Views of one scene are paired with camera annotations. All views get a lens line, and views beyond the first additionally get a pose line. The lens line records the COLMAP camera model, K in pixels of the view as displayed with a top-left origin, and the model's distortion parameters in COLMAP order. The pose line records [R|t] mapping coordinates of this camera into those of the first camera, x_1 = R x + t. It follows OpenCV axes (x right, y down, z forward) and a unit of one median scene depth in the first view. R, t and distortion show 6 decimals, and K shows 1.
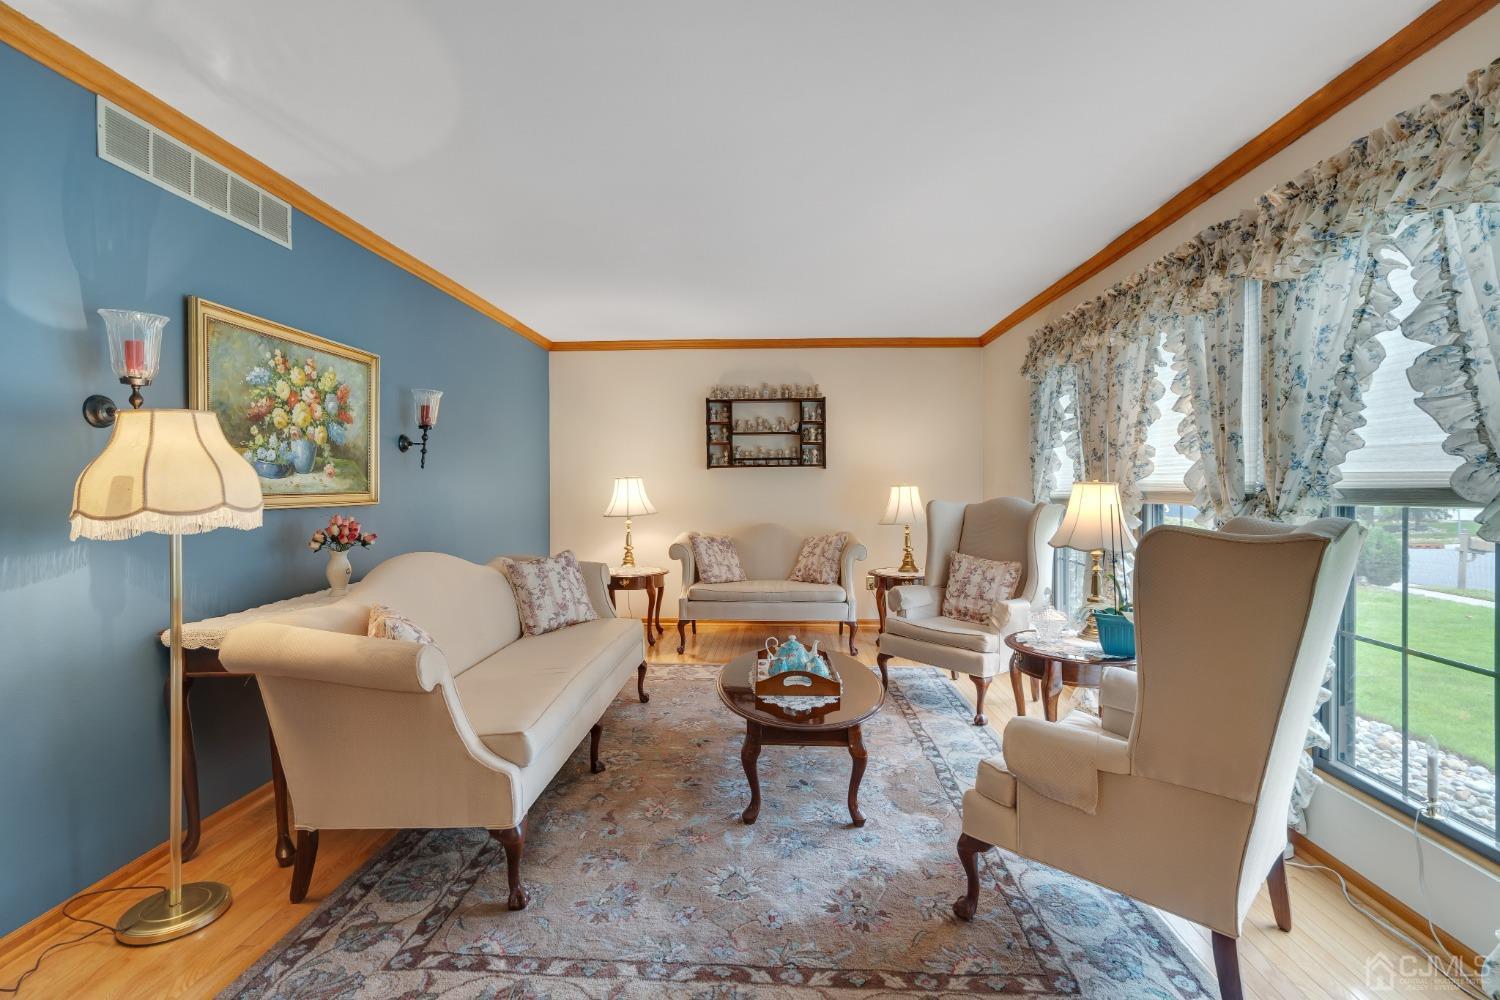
lens RADIAL K [[679.5, 0, 739.4], [0, 679.5, 492.6], [0, 0, 1]] dist [-0.006992, 0.001737]
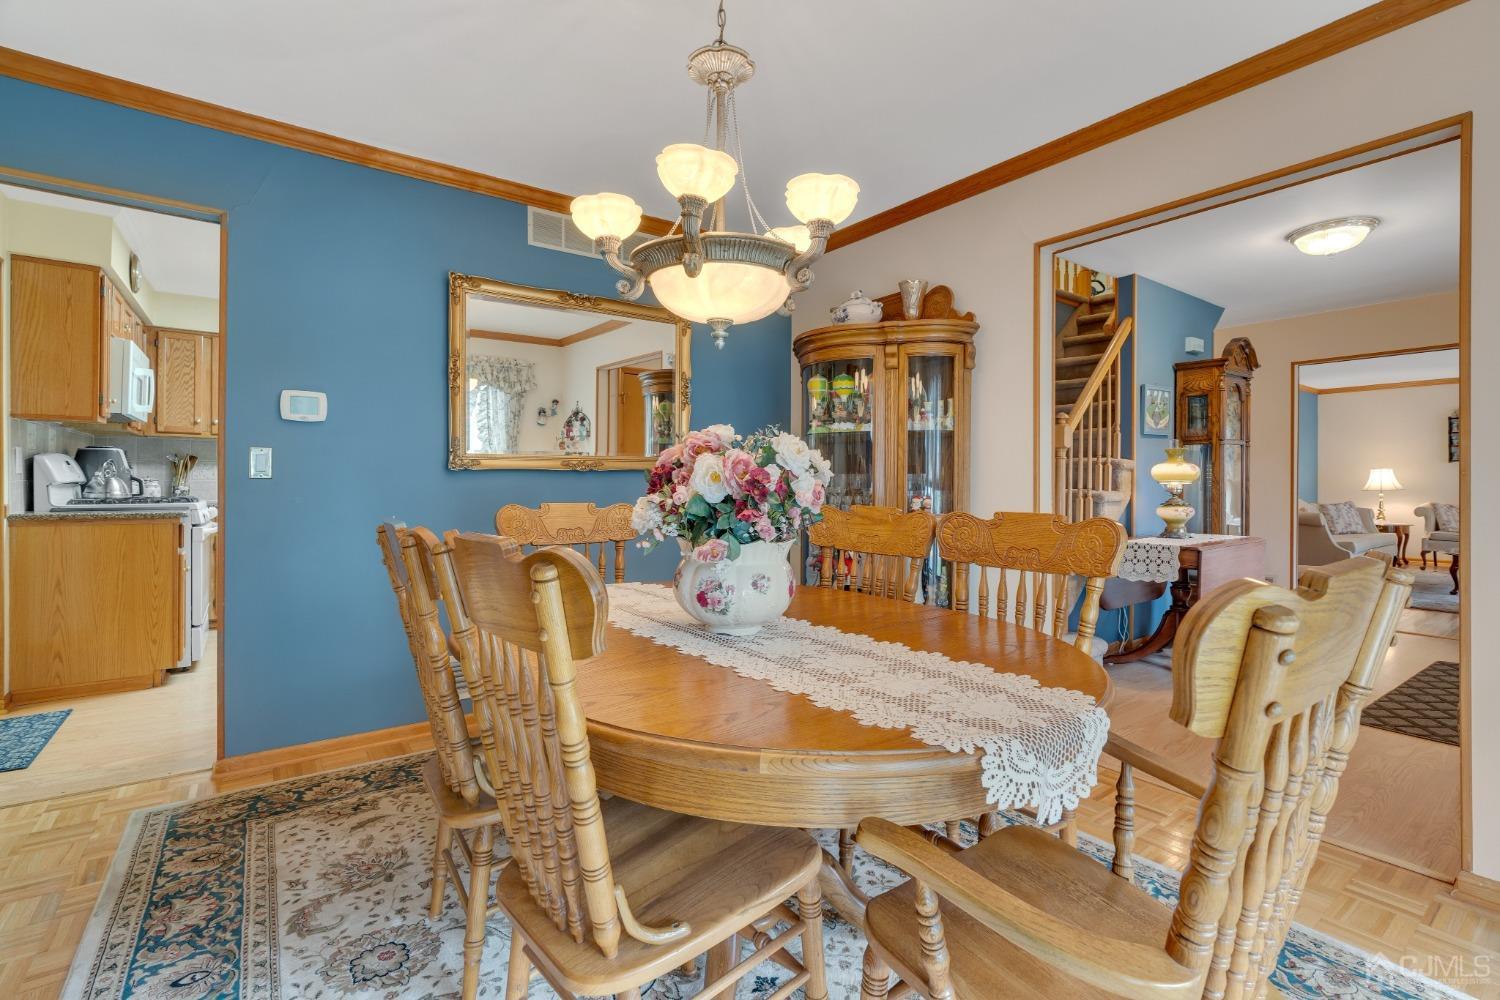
lens RADIAL K [[679.5, 0, 752.5], [0, 679.5, 476.7], [0, 0, 1]] dist [-0.006992, 0.001737]
pose [[0.638230, 0.006290, -0.769820, 0.251749], [-0.016142, 0.999856, -0.005213, 0.063021], [0.769677, 0.015754, 0.638239, -2.411137]]
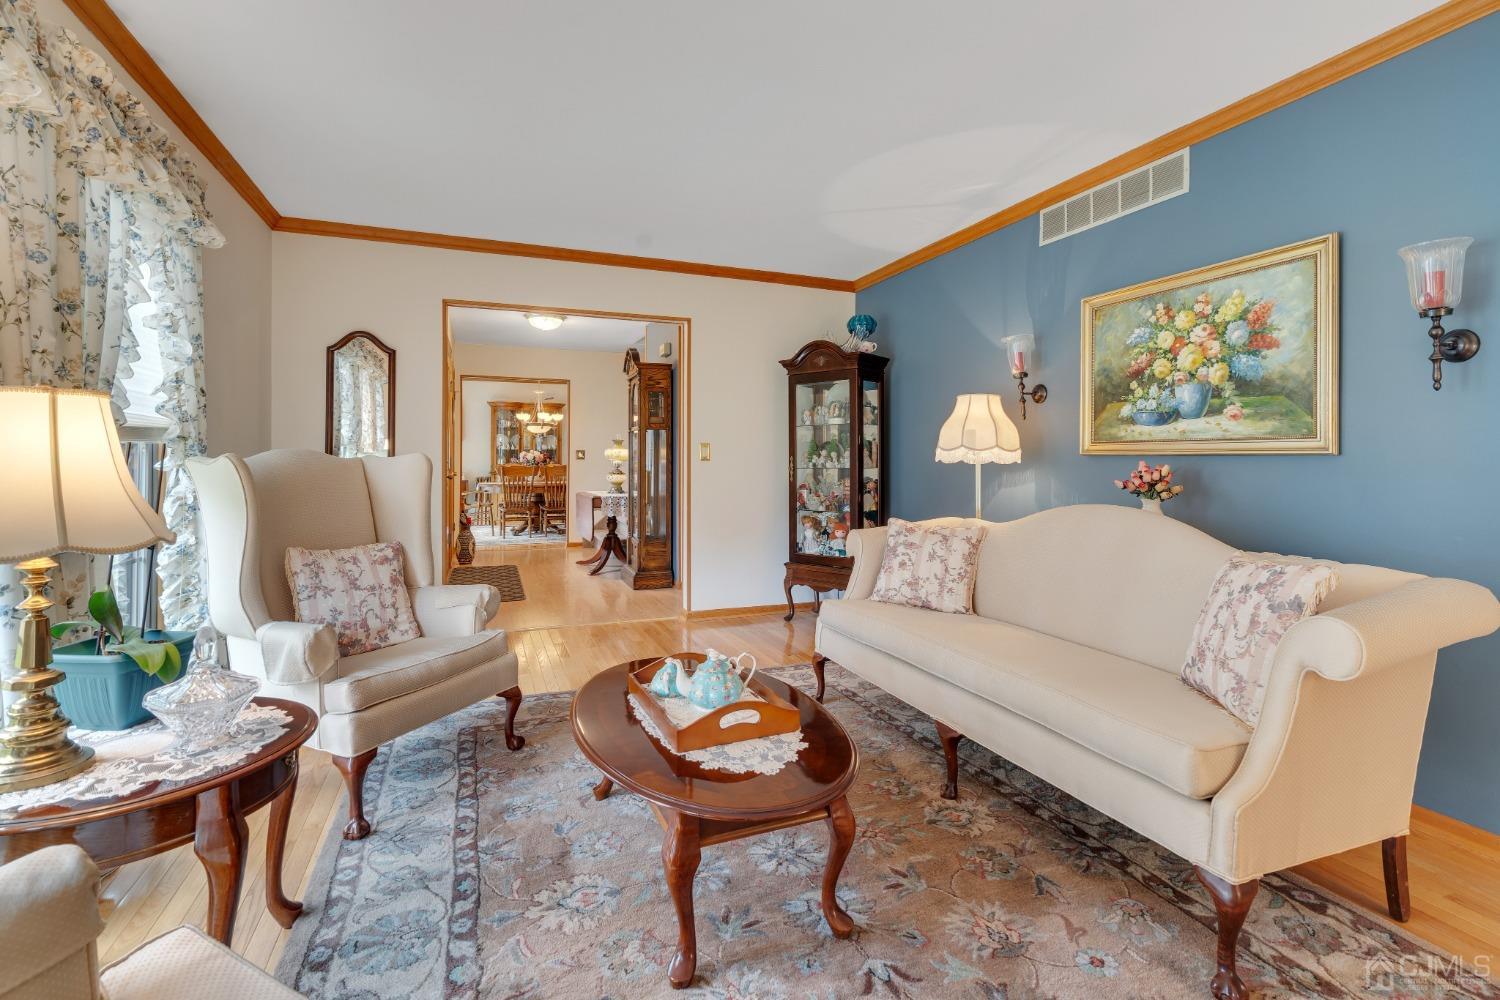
lens RADIAL K [[679.5, 0, 758.4], [0, 679.5, 449.3], [0, 0, 1]] dist [-0.006992, 0.001737]
pose [[-0.899911, -0.005067, -0.436045, 0.322918], [-0.005515, 0.999985, -0.000238, 0.018578], [0.436039, 0.002191, -0.899925, 1.598350]]
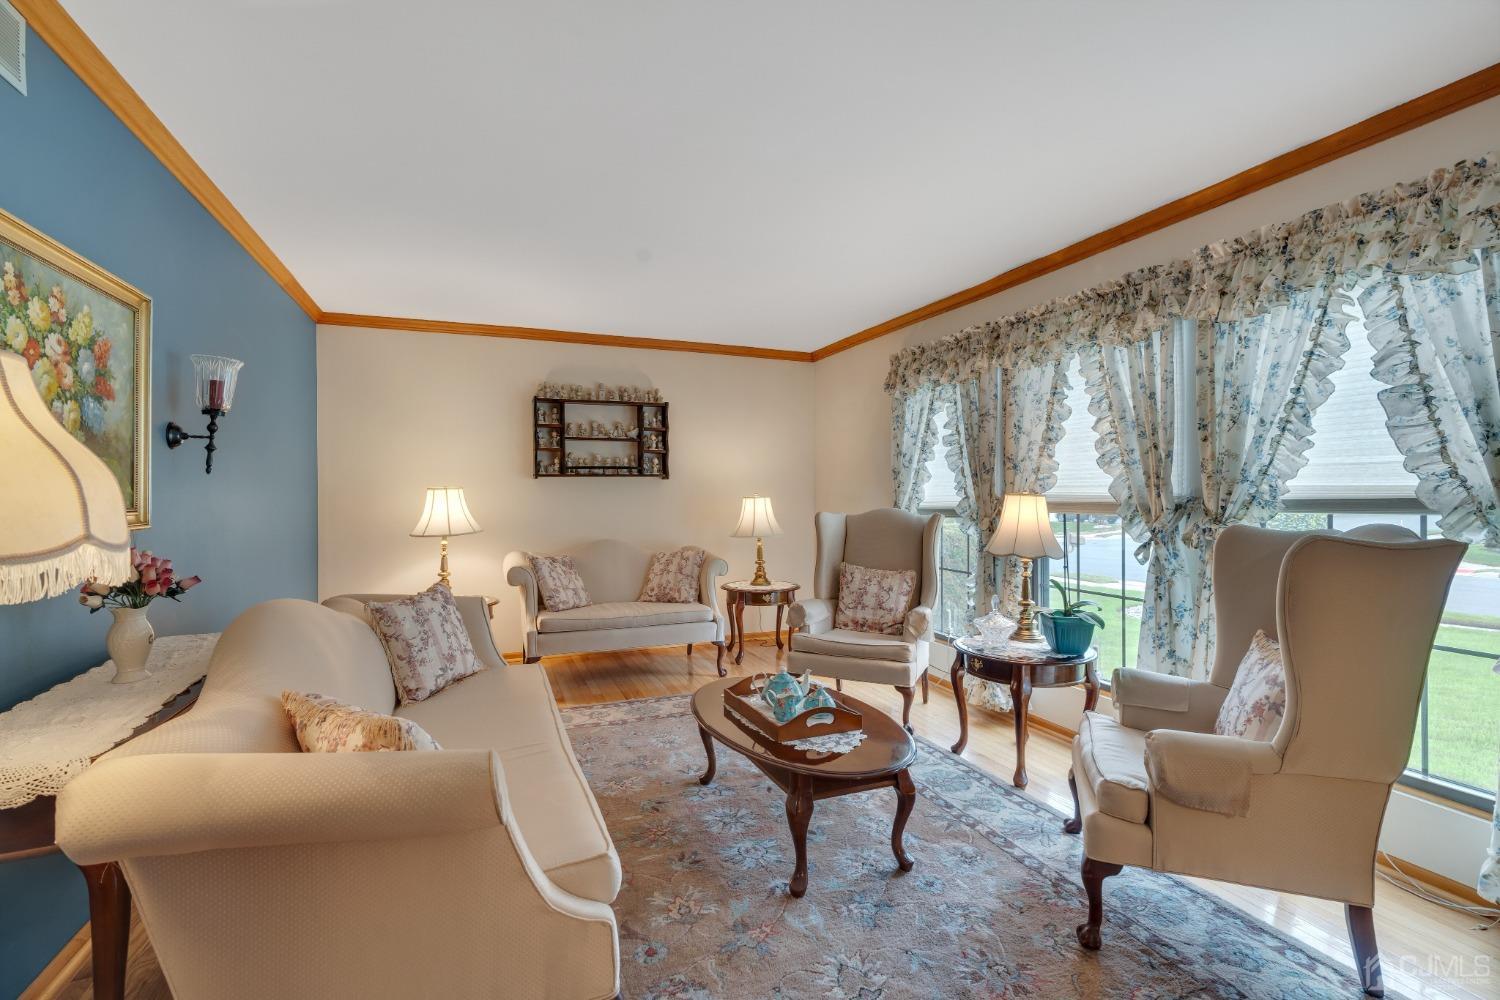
lens RADIAL K [[679.5, 0, 738.4], [0, 679.5, 498.8], [0, 0, 1]] dist [-0.006992, 0.001737]
pose [[0.909528, -0.003352, 0.415629, -0.342202], [0.006219, 0.999965, -0.005546, -0.004258], [-0.415596, 0.007629, 0.909517, 0.216528]]
